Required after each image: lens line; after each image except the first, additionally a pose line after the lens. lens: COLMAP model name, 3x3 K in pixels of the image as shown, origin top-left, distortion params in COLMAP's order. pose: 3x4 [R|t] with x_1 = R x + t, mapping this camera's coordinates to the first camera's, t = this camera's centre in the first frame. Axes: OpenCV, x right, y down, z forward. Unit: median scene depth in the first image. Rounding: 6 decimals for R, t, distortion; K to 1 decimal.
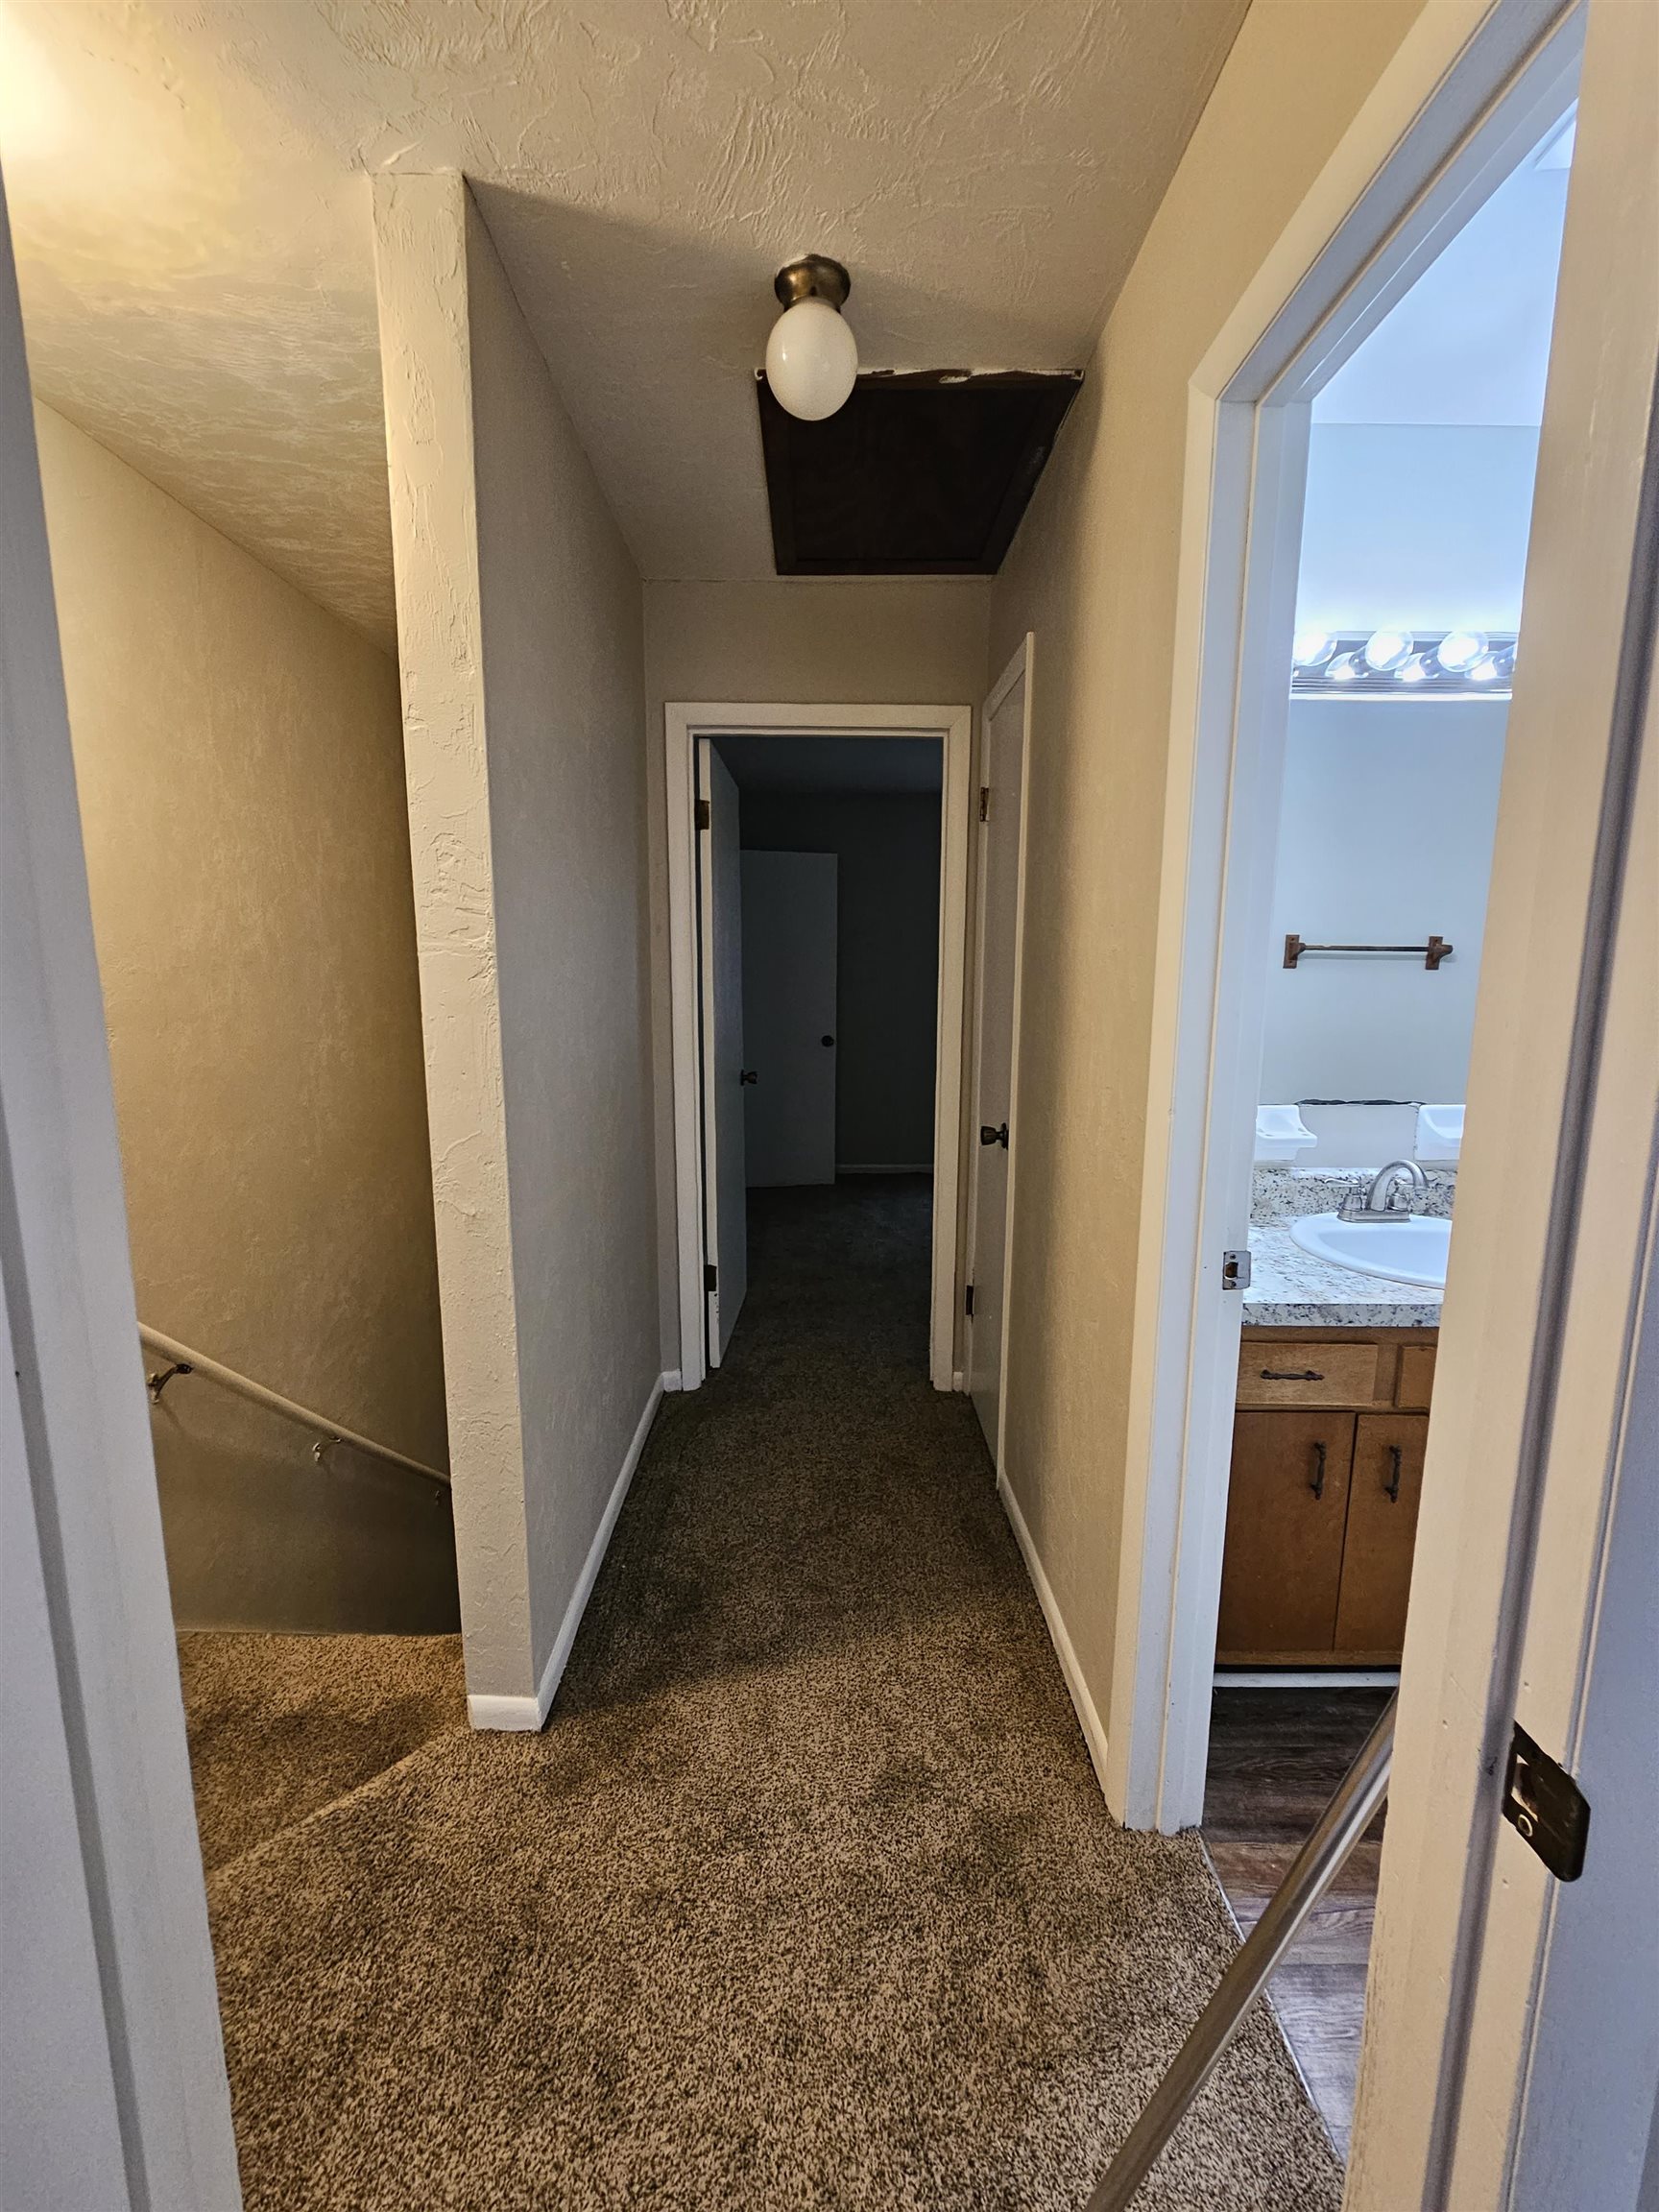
lens RADIAL K [[914.9, 0, 829.5], [0, 914.9, 1106.0], [0, 0, 1]] dist [-0.003445, -0.000093]
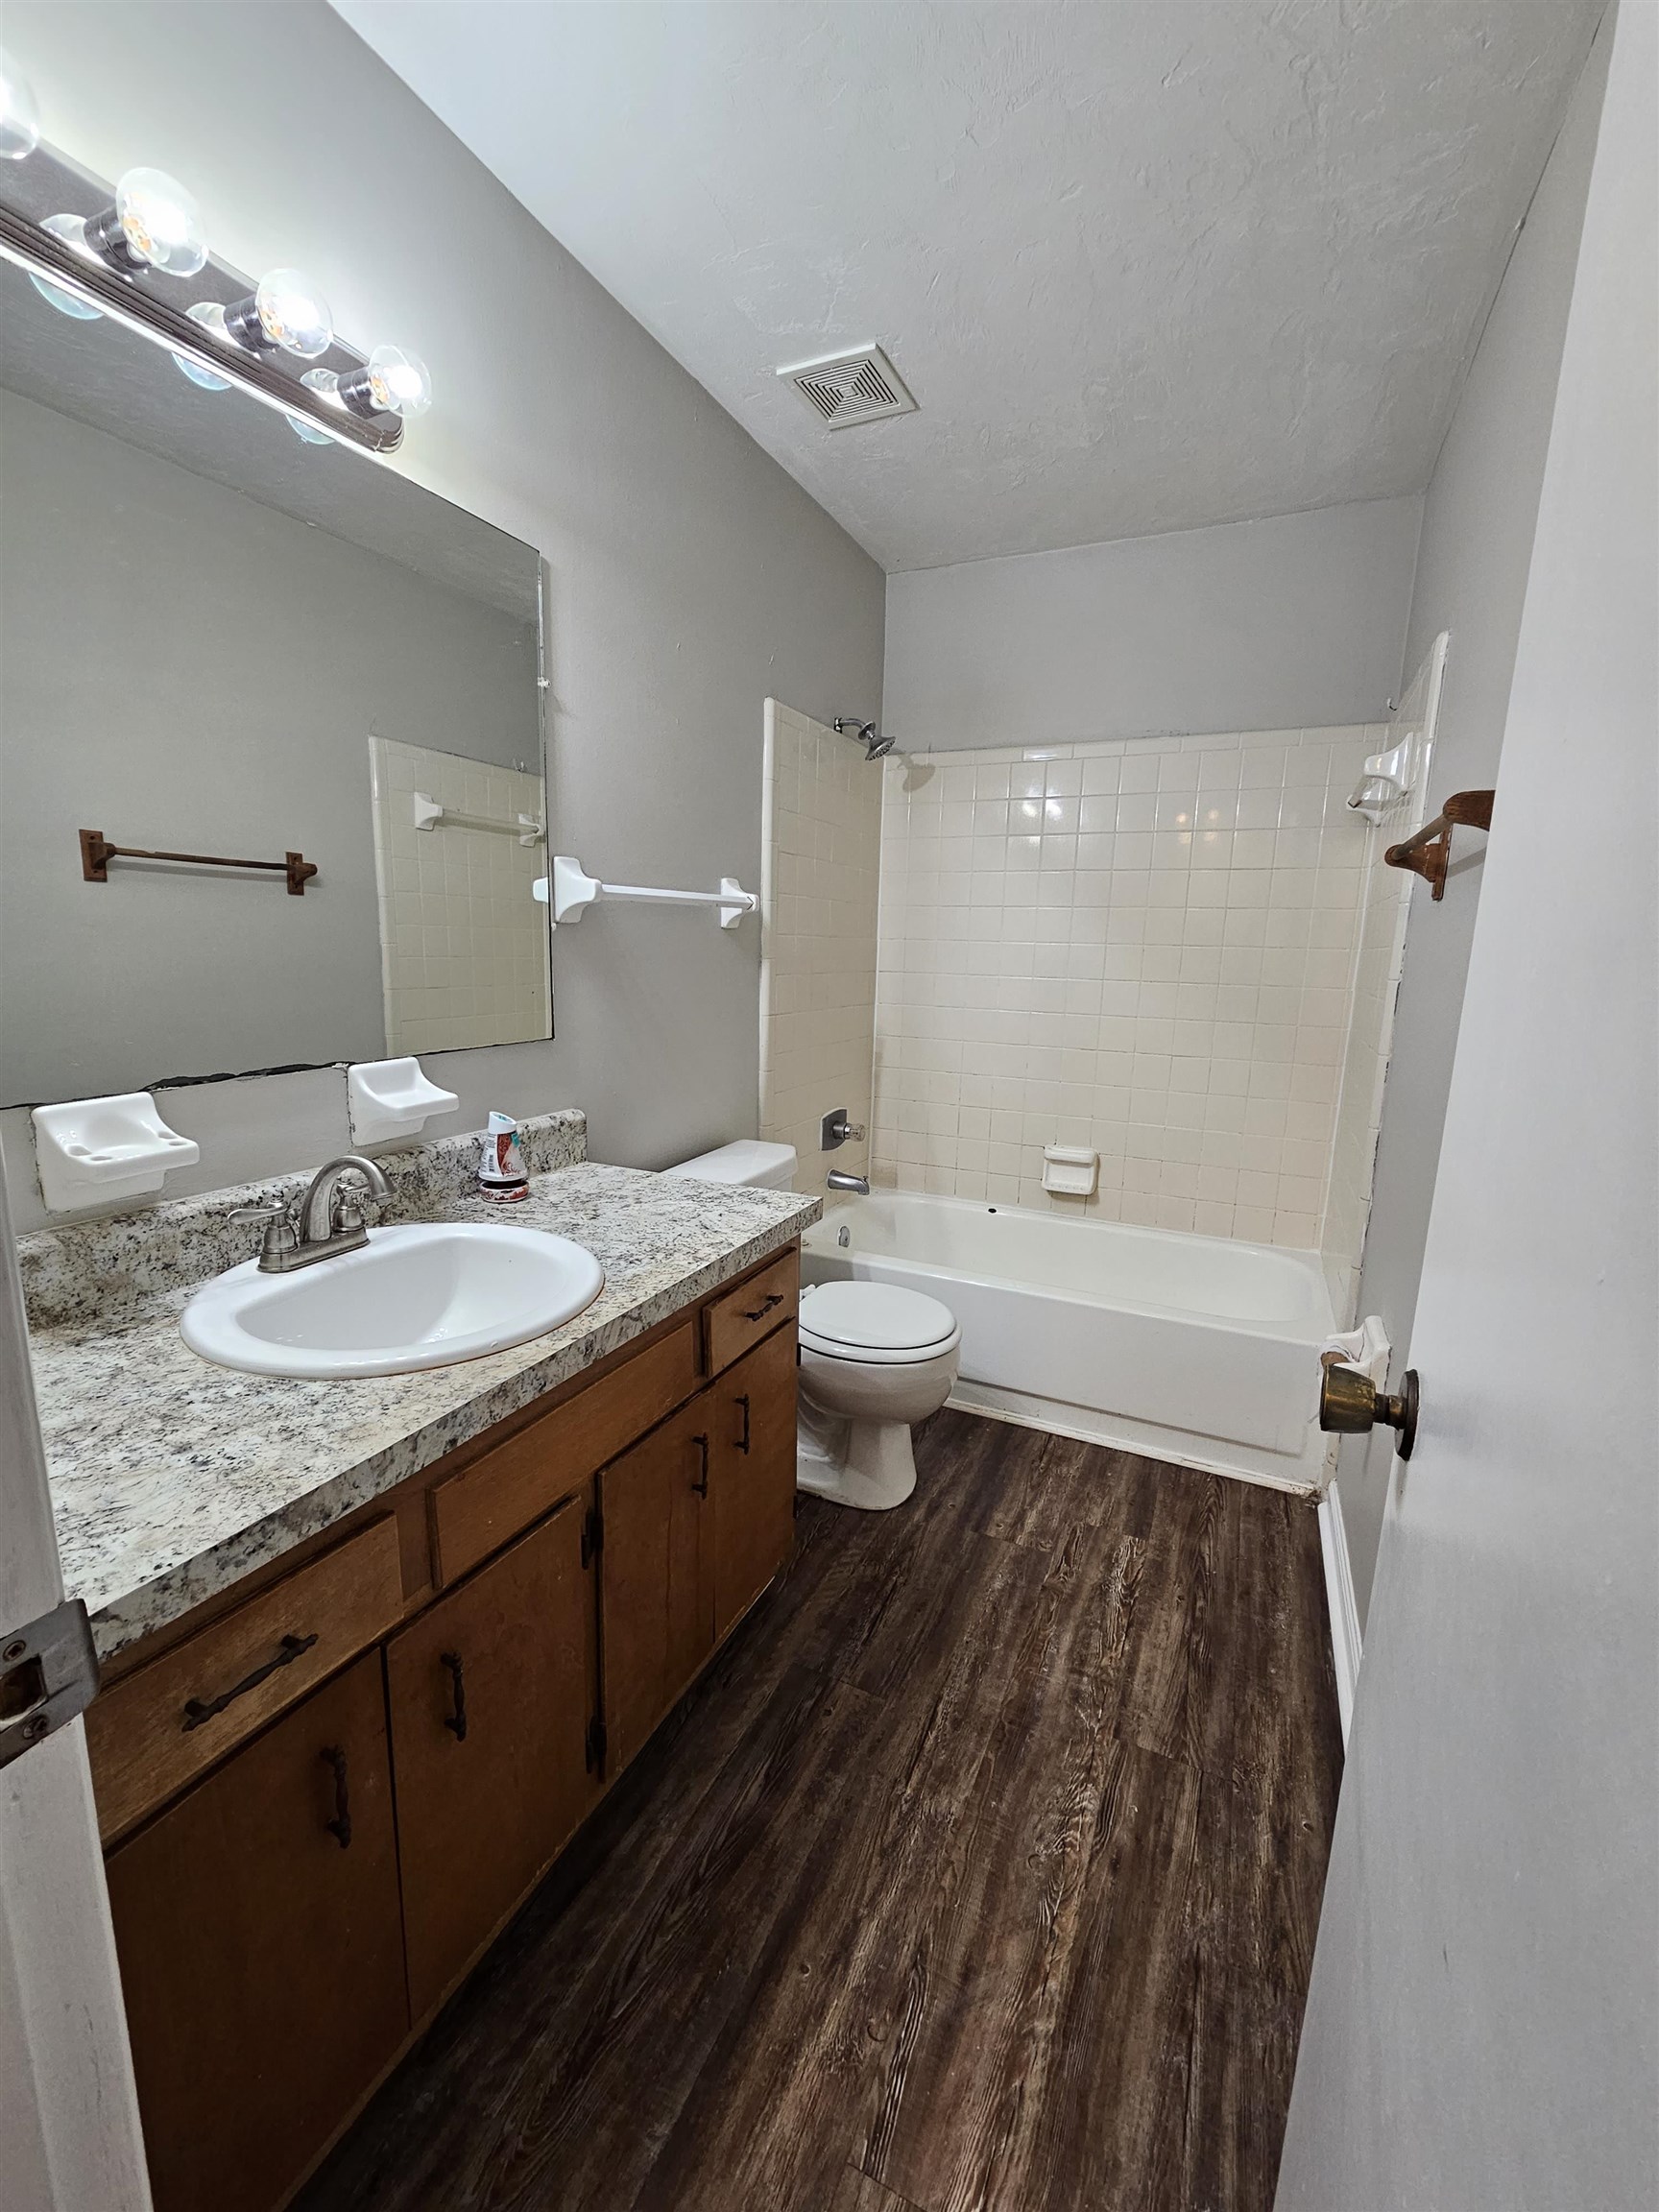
lens RADIAL K [[914.9, 0, 829.5], [0, 914.9, 1106.0], [0, 0, 1]] dist [-0.003445, -0.000093]
pose [[0.435803, -0.158926, 0.885900, 0.209222], [0.113200, 0.986149, 0.121223, -0.013740], [-0.892895, 0.047455, 0.447757, 0.401191]]
